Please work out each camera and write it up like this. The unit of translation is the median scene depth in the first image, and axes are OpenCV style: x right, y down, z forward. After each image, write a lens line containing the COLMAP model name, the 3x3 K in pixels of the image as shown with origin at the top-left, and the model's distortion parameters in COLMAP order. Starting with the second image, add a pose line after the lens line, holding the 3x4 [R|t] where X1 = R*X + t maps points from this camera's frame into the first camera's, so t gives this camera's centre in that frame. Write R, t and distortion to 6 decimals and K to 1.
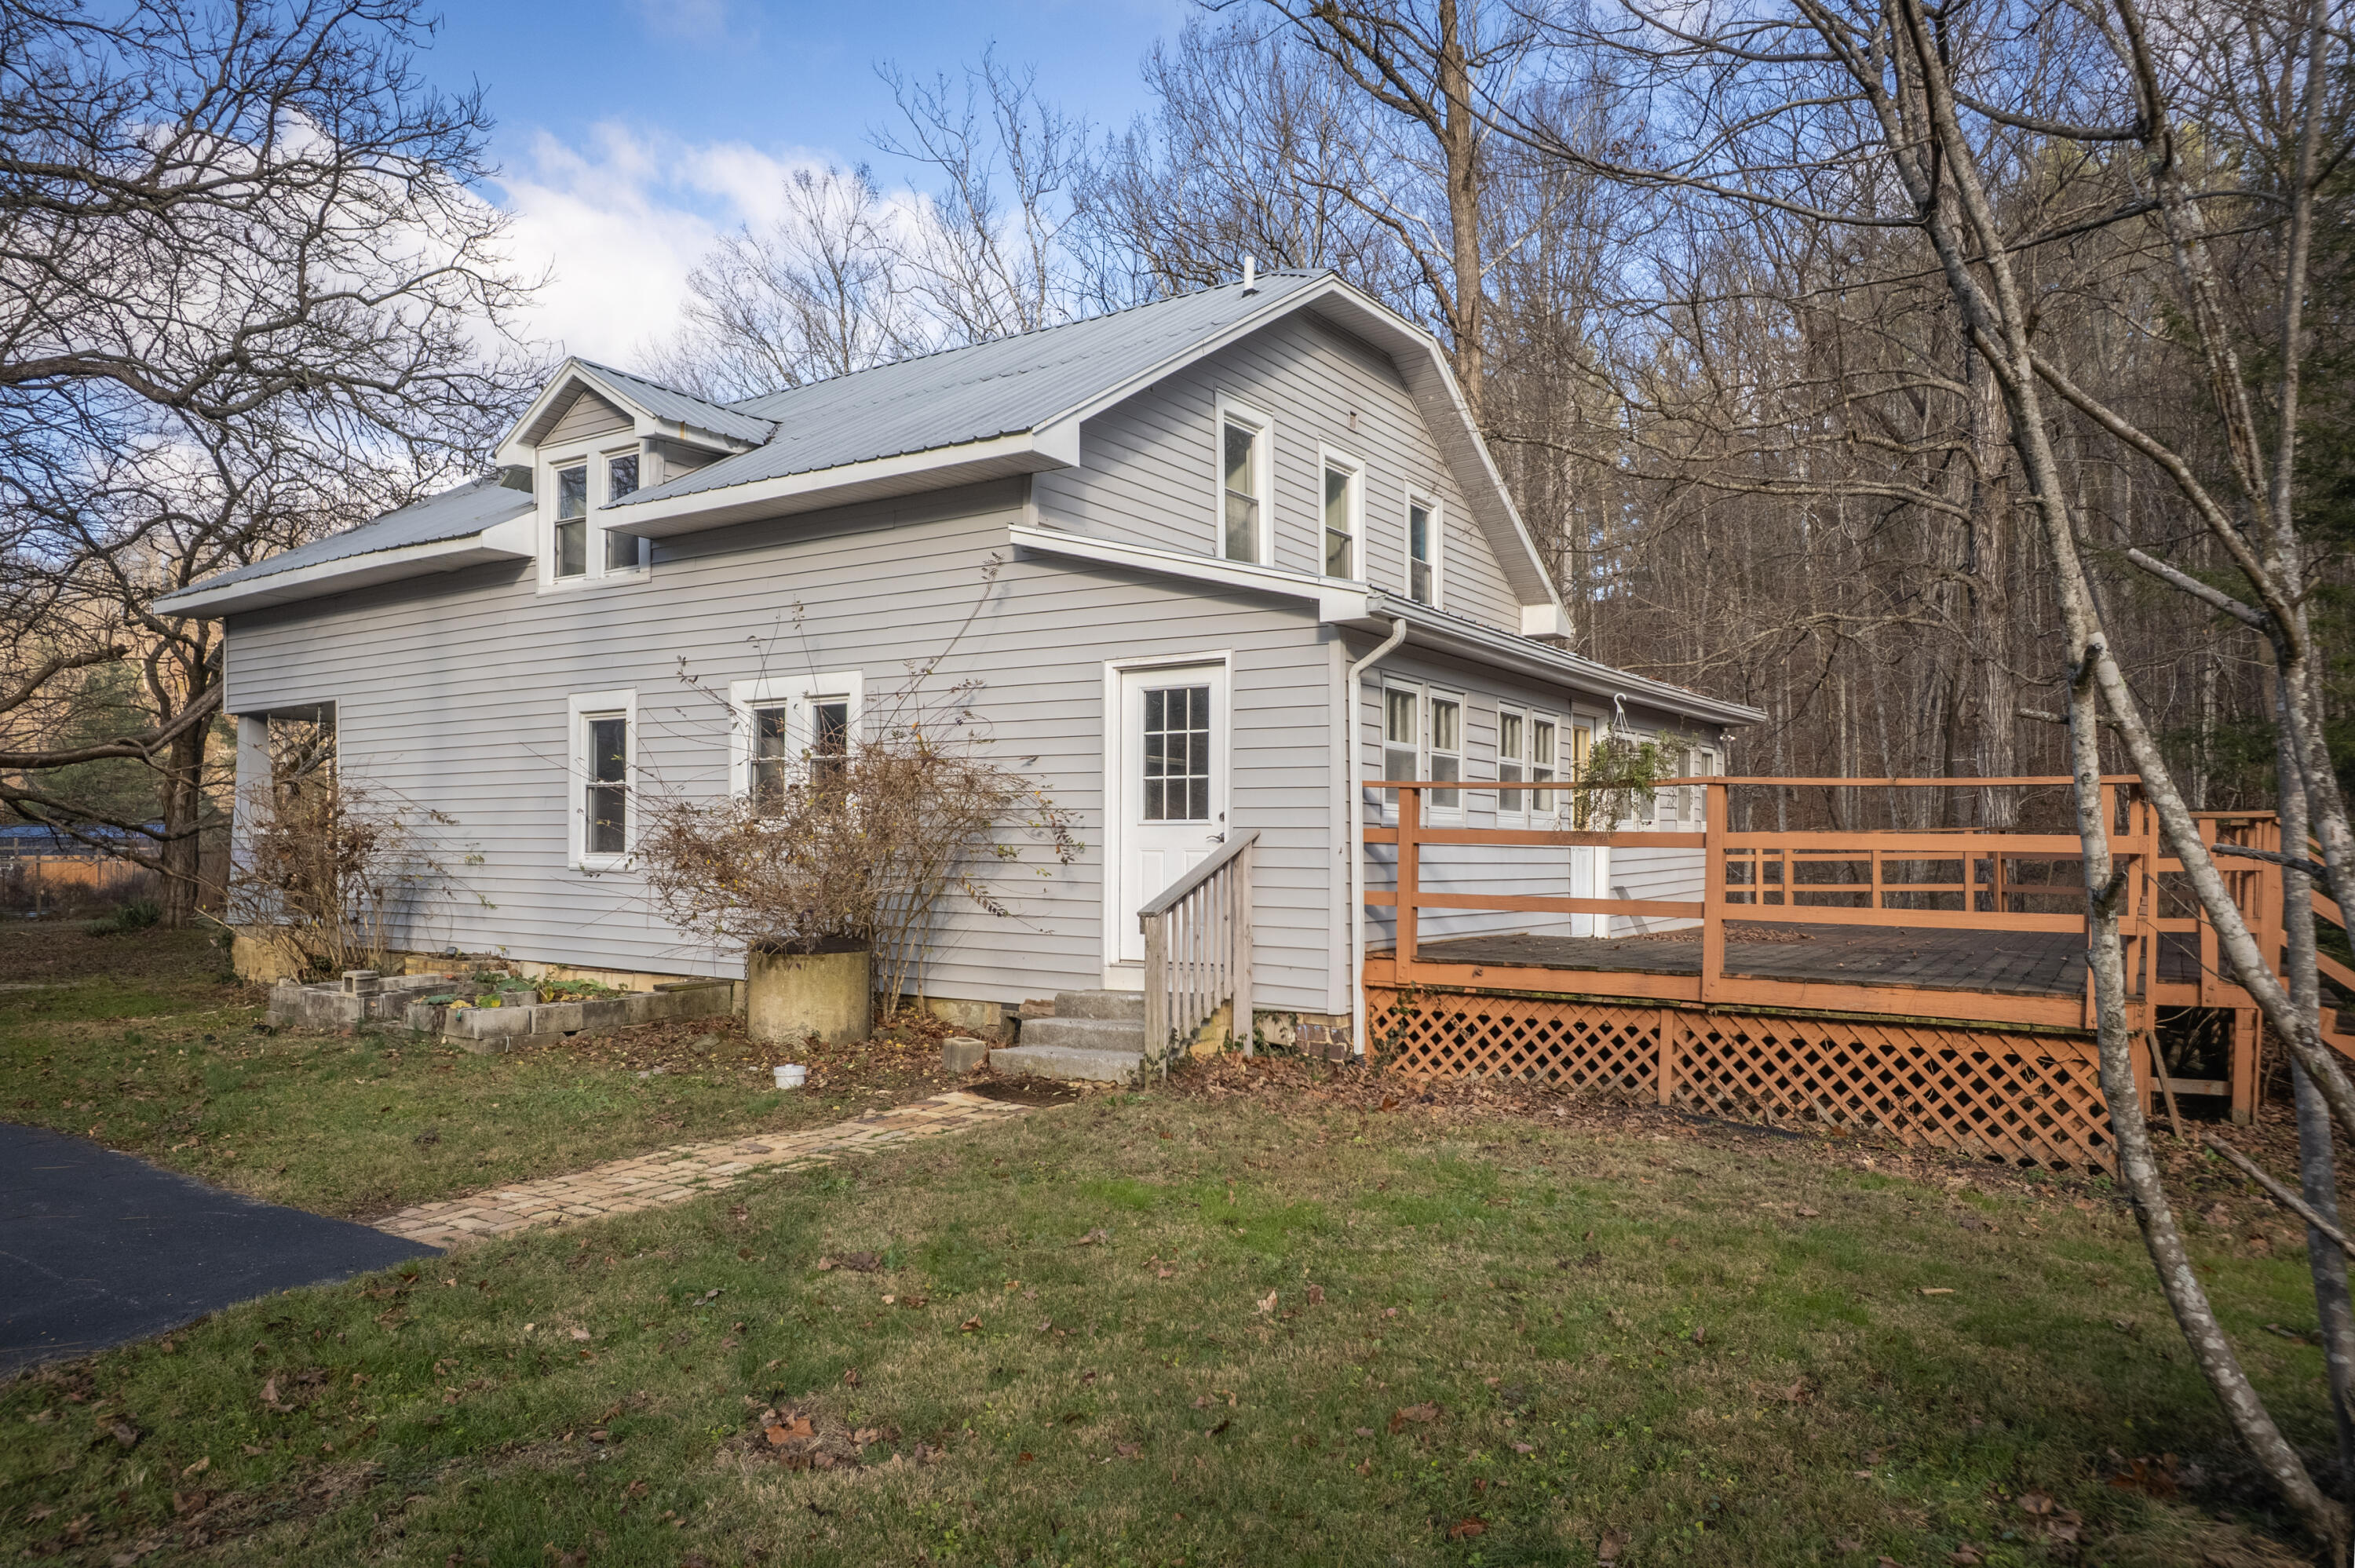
lens RADIAL K [[1533.6, 0, 1177.4], [0, 1533.6, 831.9], [0, 0, 1]] dist [-0.046296, -0.001149]
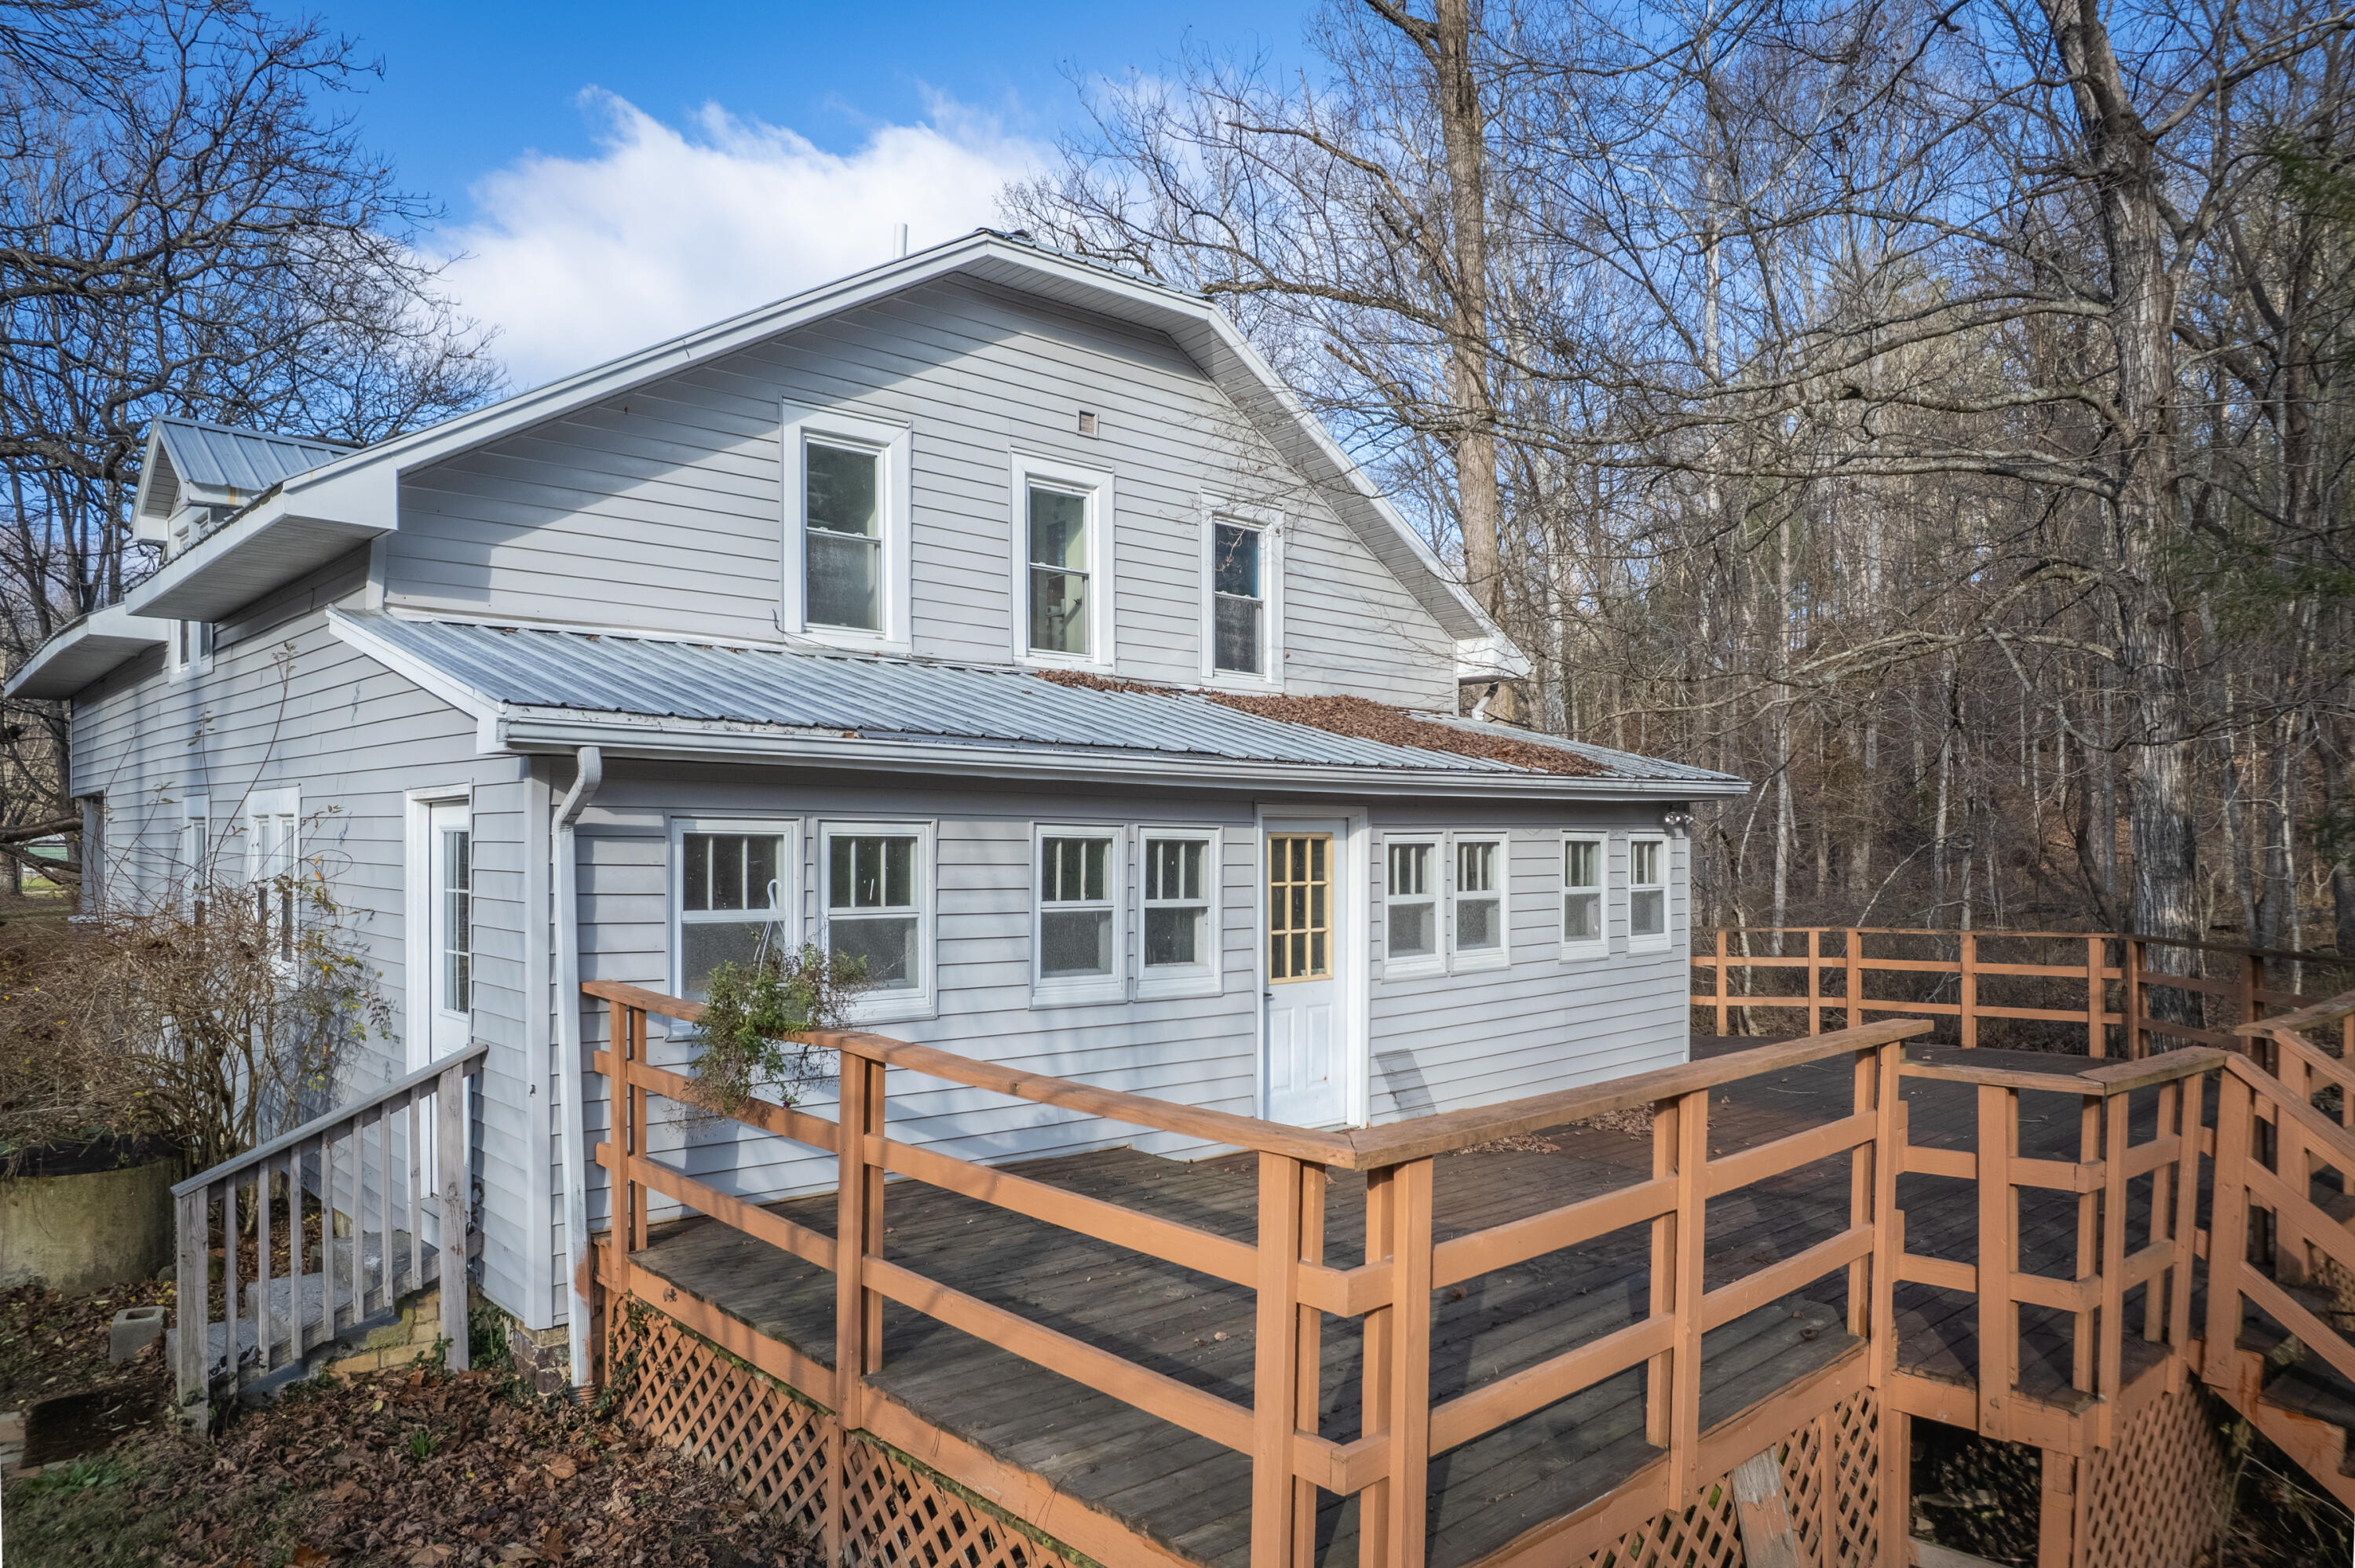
lens RADIAL K [[1515.0, 0, 1174.8], [0, 1515.0, 877.6], [0, 0, 1]] dist [-0.031351, 0.000042]
pose [[0.970766, 0.003738, -0.240000, 0.462955], [0.002808, 0.999633, 0.026929, -0.083831], [0.240012, -0.026816, 0.970399, 0.367097]]
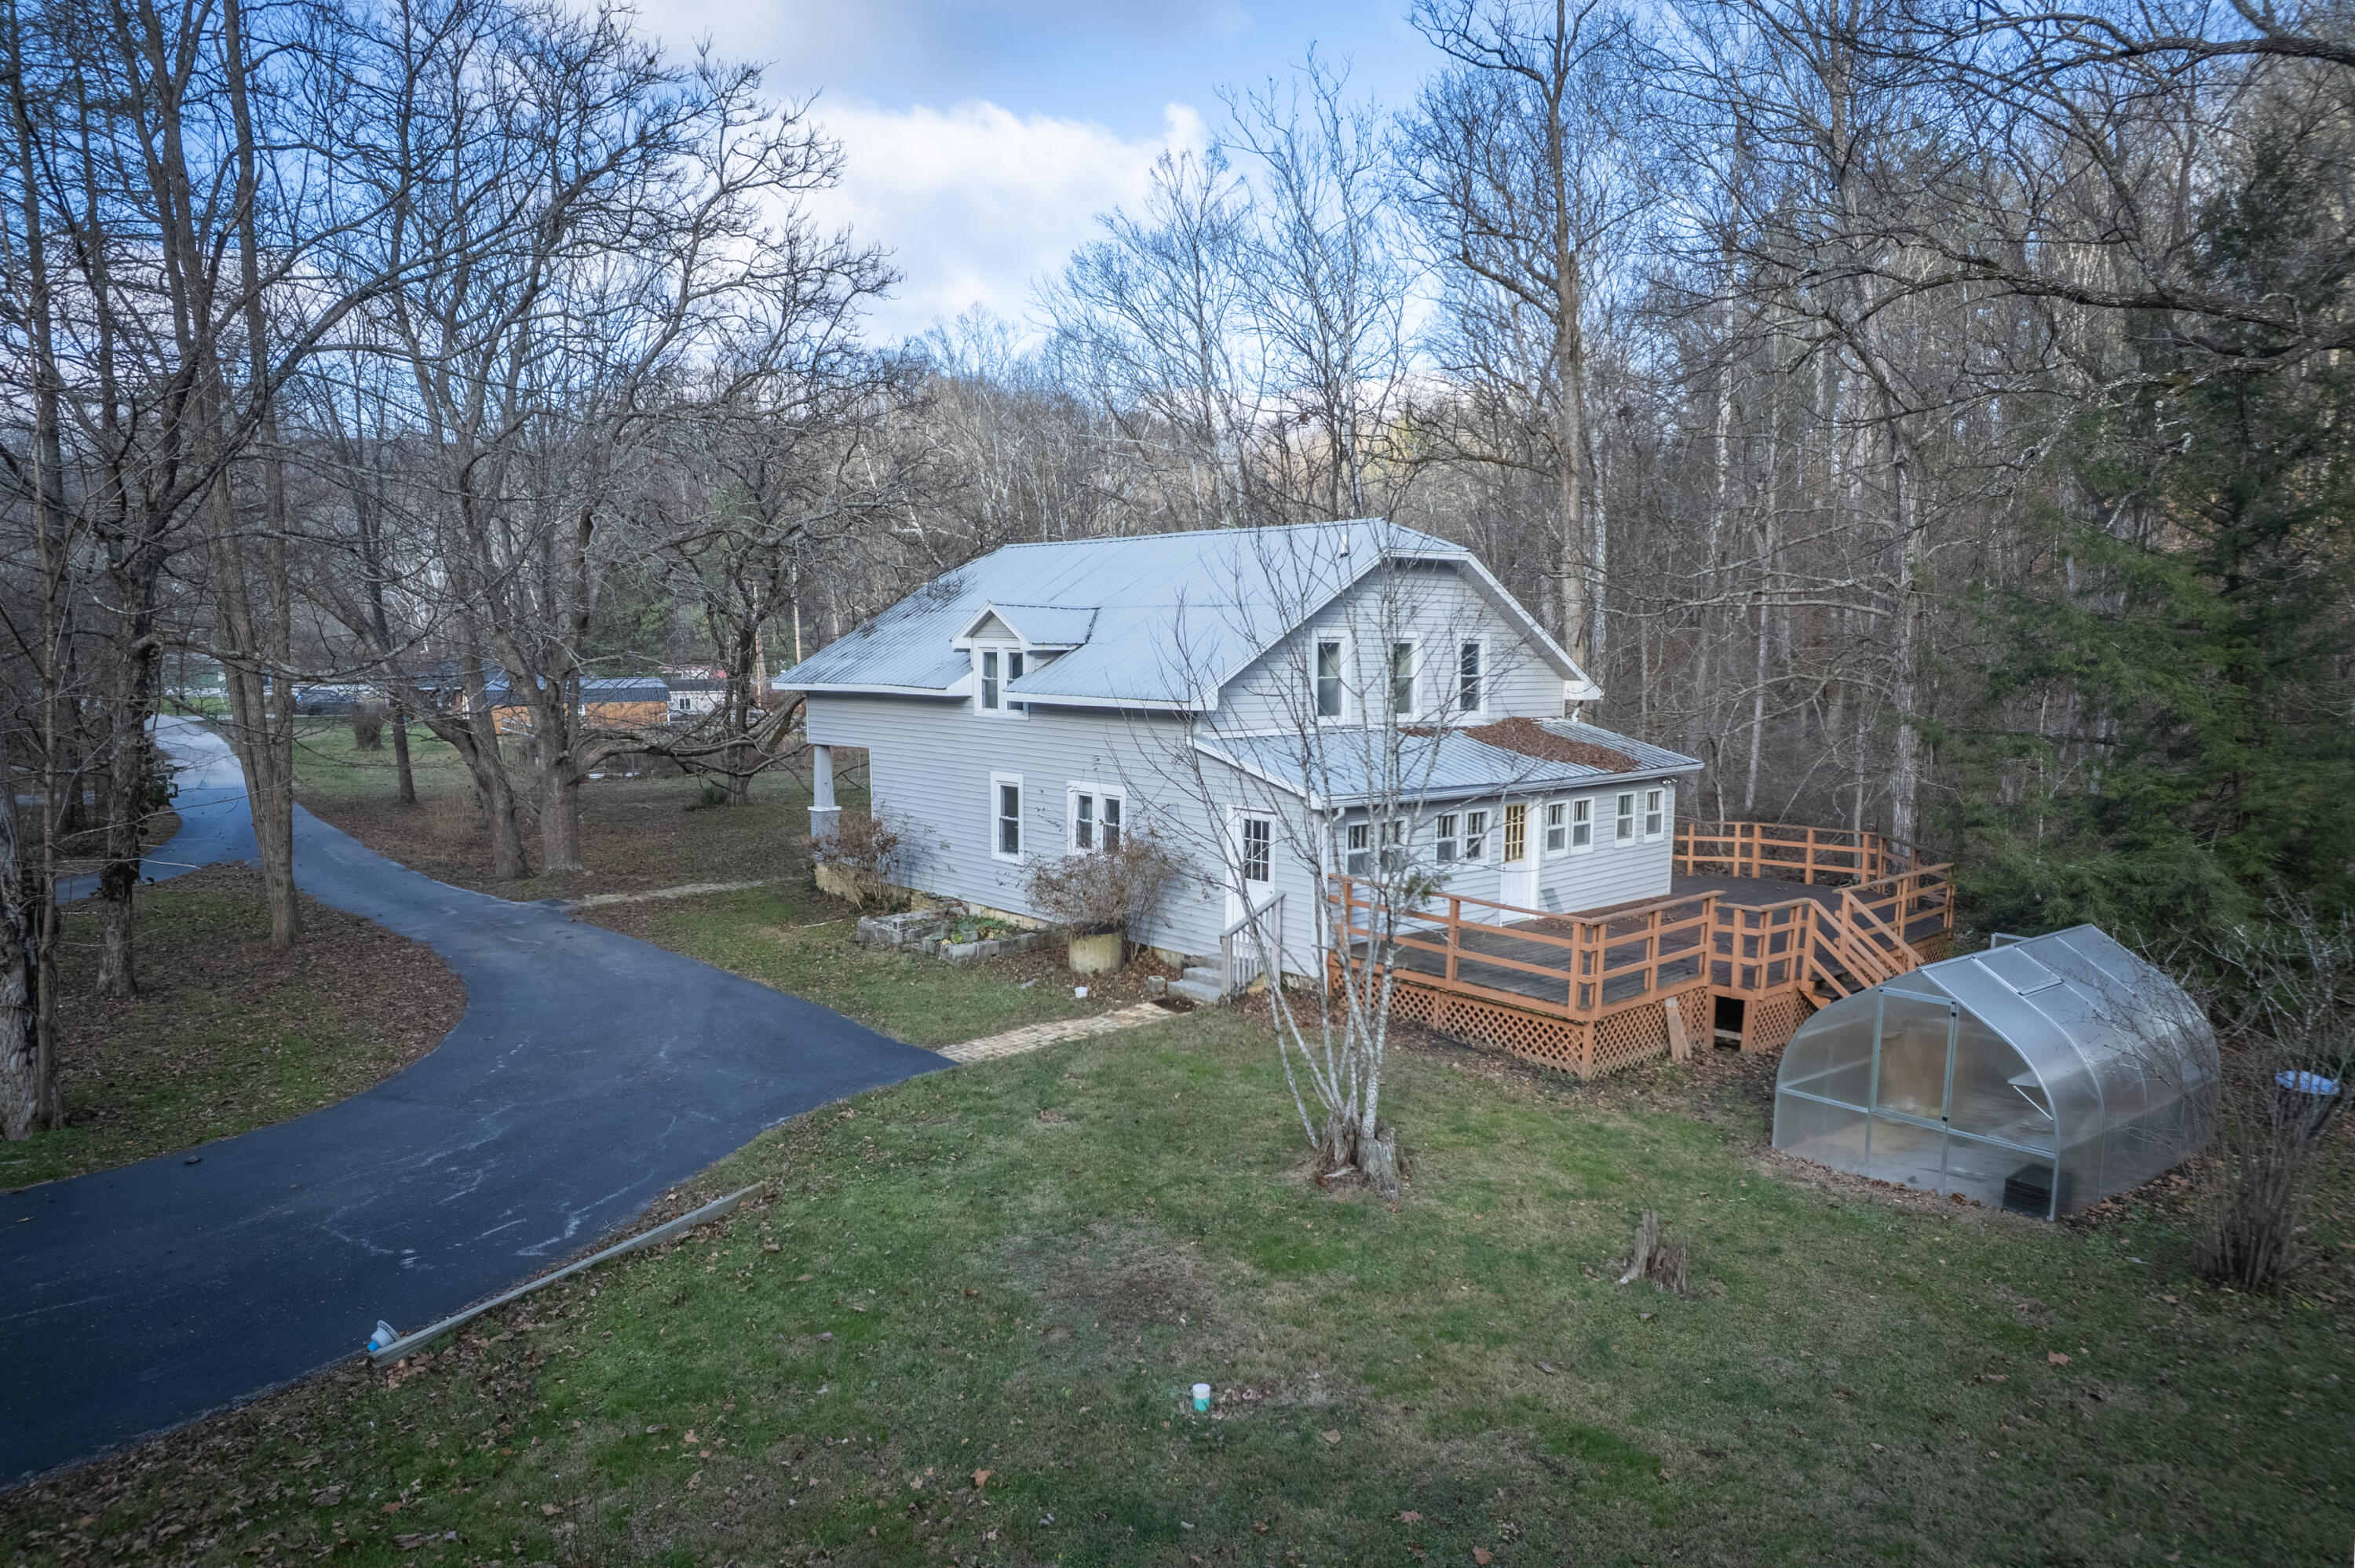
lens RADIAL K [[1511.9, 0, 1188.2], [0, 1511.9, 802.2], [0, 0, 1]] dist [-0.074540, 0.070059]
pose [[0.969825, 0.030487, -0.241890, 0.390035], [-0.003776, 0.993910, 0.110130, -0.328172], [0.243774, -0.105893, 0.964034, -0.999543]]
